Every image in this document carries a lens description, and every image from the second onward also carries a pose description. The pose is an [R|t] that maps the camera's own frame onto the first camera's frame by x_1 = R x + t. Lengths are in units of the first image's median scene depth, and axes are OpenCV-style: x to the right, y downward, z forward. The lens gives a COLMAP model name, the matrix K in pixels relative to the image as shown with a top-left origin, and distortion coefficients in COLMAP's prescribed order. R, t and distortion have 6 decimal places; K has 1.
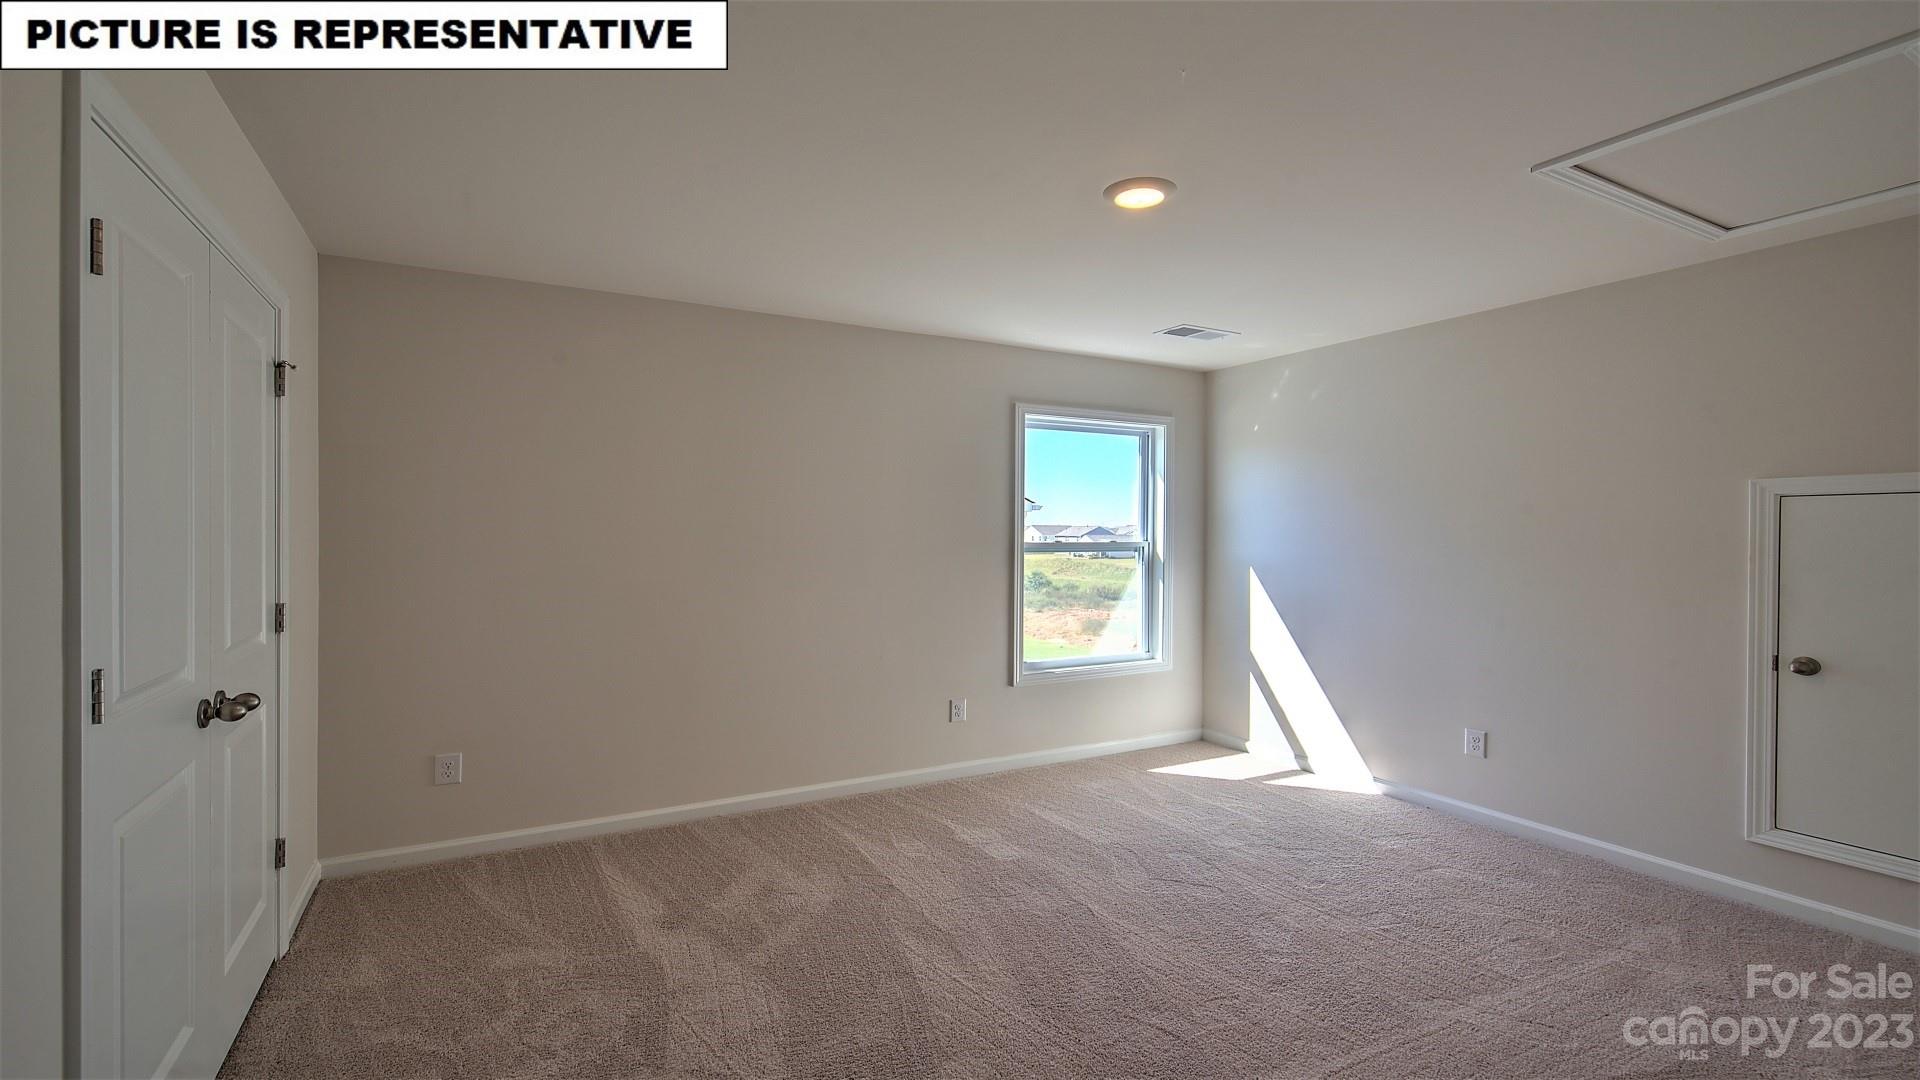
lens RADIAL K [[842.2, 0, 960.0], [0, 842.2, 540.0], [0, 0, 1]] dist [0.001094, -0.000231]
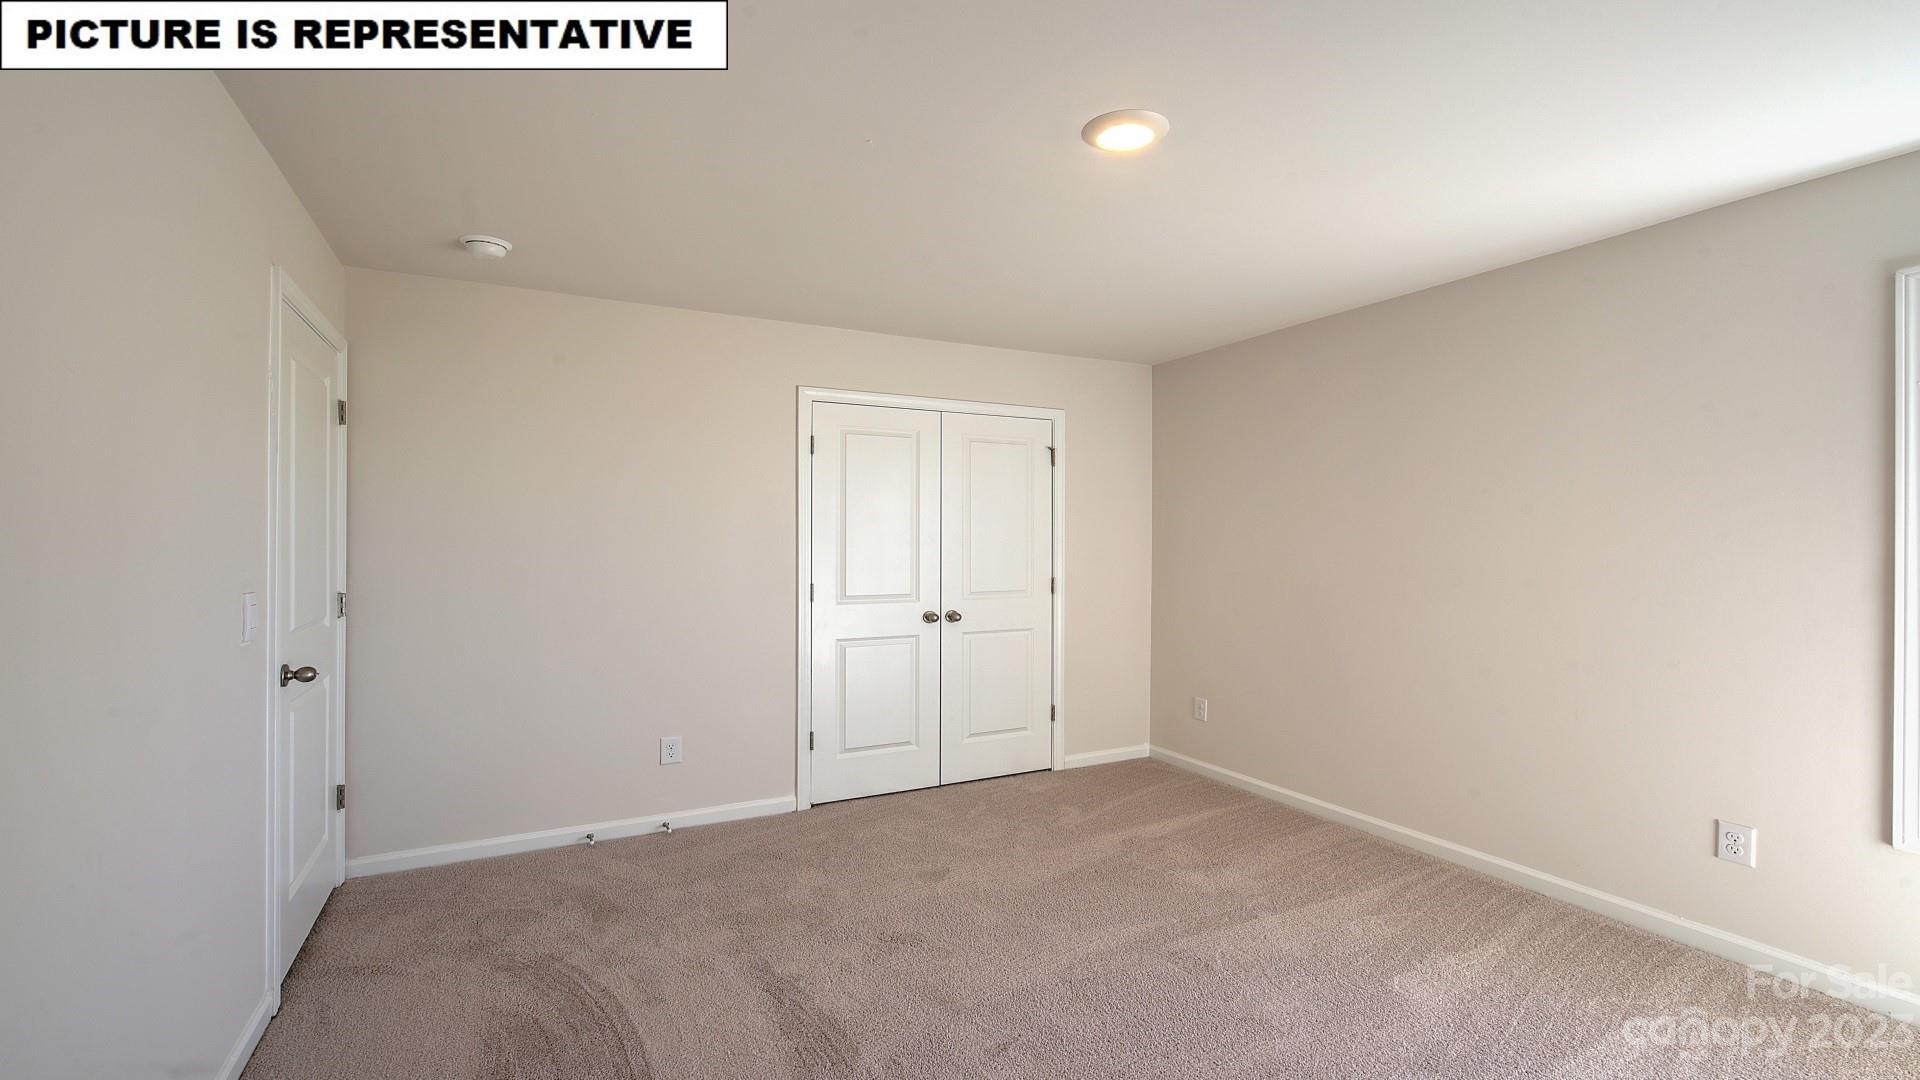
lens RADIAL K [[852.5, 0, 960.0], [0, 852.5, 540.0], [0, 0, 1]] dist [0.001883, 0.000048]
pose [[-0.034496, -0.002711, -0.999401, 0.821523], [-0.011470, 0.999932, -0.002317, 0.003816], [0.999339, 0.011383, -0.034525, 0.668106]]
